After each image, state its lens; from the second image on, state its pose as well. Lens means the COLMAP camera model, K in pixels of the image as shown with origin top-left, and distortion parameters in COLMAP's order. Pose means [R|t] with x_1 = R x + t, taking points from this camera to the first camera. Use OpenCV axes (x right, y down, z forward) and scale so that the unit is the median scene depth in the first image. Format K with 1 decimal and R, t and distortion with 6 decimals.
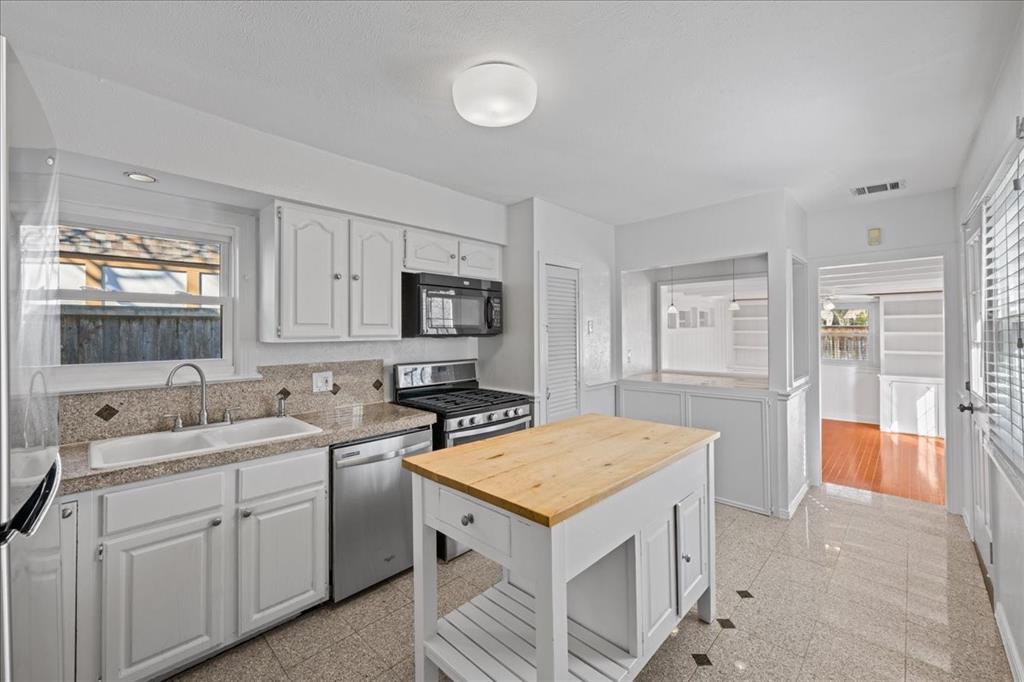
lens RADIAL K [[420.4, 0, 515.8], [0, 420.4, 329.4], [0, 0, 1]] dist [0.001392, -0.002526]
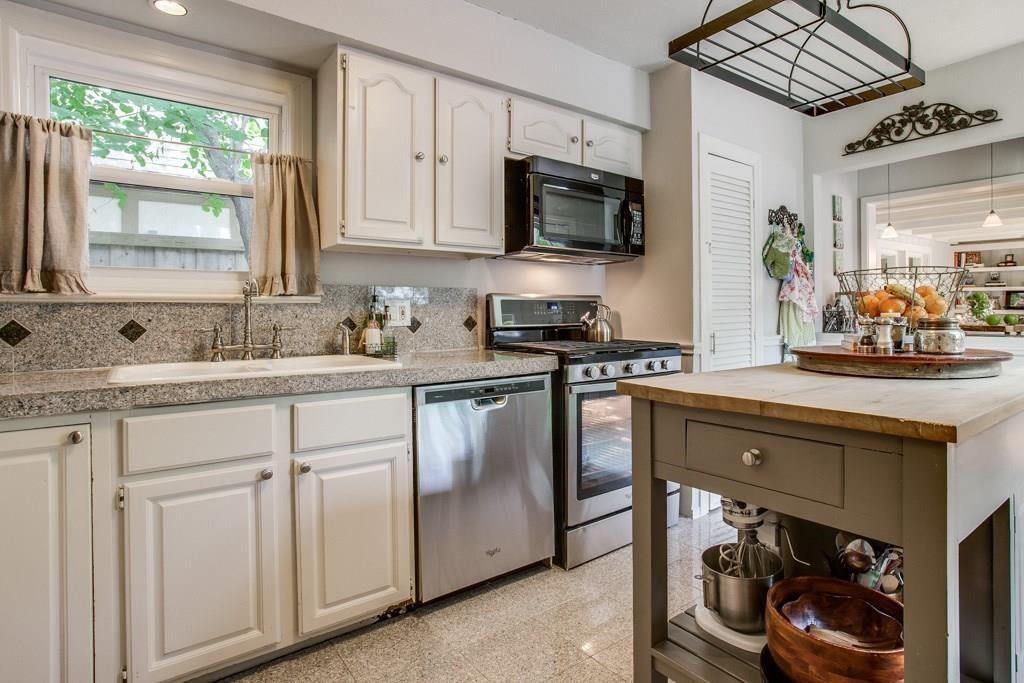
lens RADIAL K [[549.3, 0, 548.6], [0, 549.3, 321.9], [0, 0, 1]] dist [-0.046663, 0.014575]
pose [[0.990792, 0.002415, -0.135374, -0.098303], [0.000742, 0.999729, 0.023265, 0.146765], [0.135393, -0.023152, 0.990521, 0.138464]]
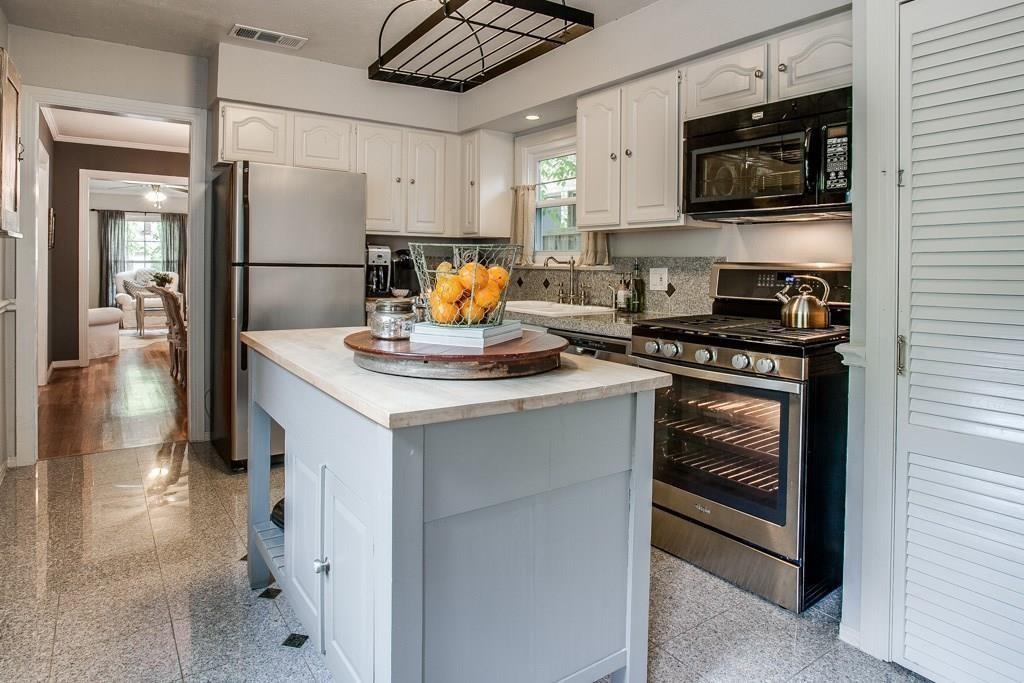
lens RADIAL K [[613.3, 0, 481.3], [0, 613.3, 270.1], [0, 0, 1]] dist [-0.018357, 0.008678]
pose [[-0.236221, 0.014877, -0.971585, 1.030976], [-0.003824, 0.999861, 0.016240, 0.108465], [0.971692, 0.007552, -0.236131, 1.170016]]
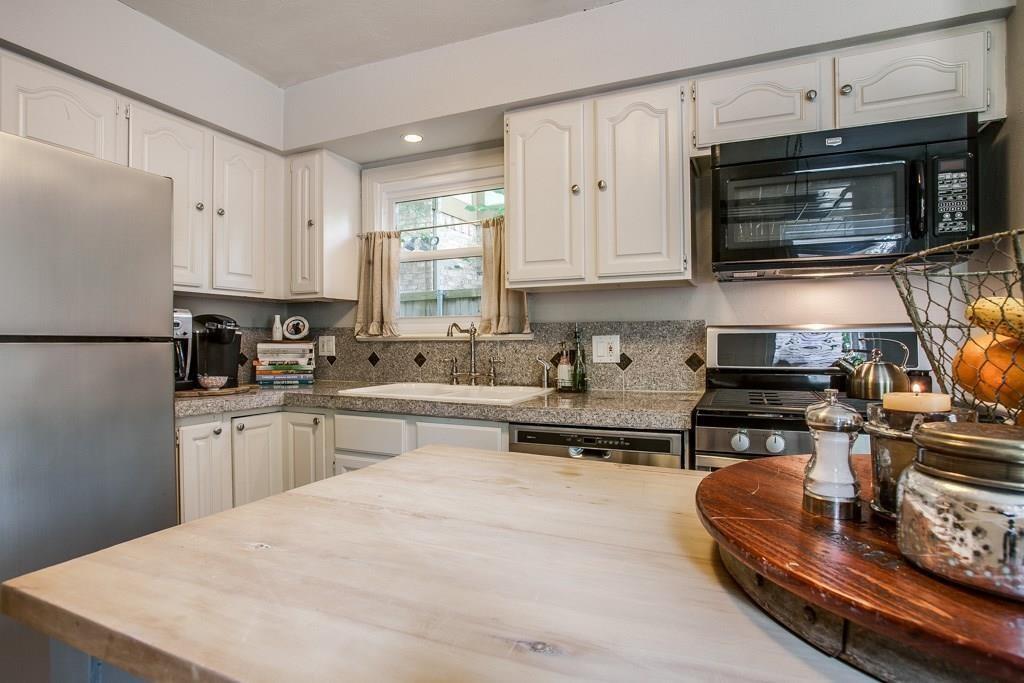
lens RADIAL K [[549.3, 0, 497.8], [0, 549.3, 340.1], [0, 0, 1]] dist [-0.046663, 0.014575]
pose [[0.315239, 0.003616, -0.949005, 0.429867], [0.009518, 0.999930, 0.006972, 0.126139], [0.948965, -0.011231, 0.315183, 0.673558]]
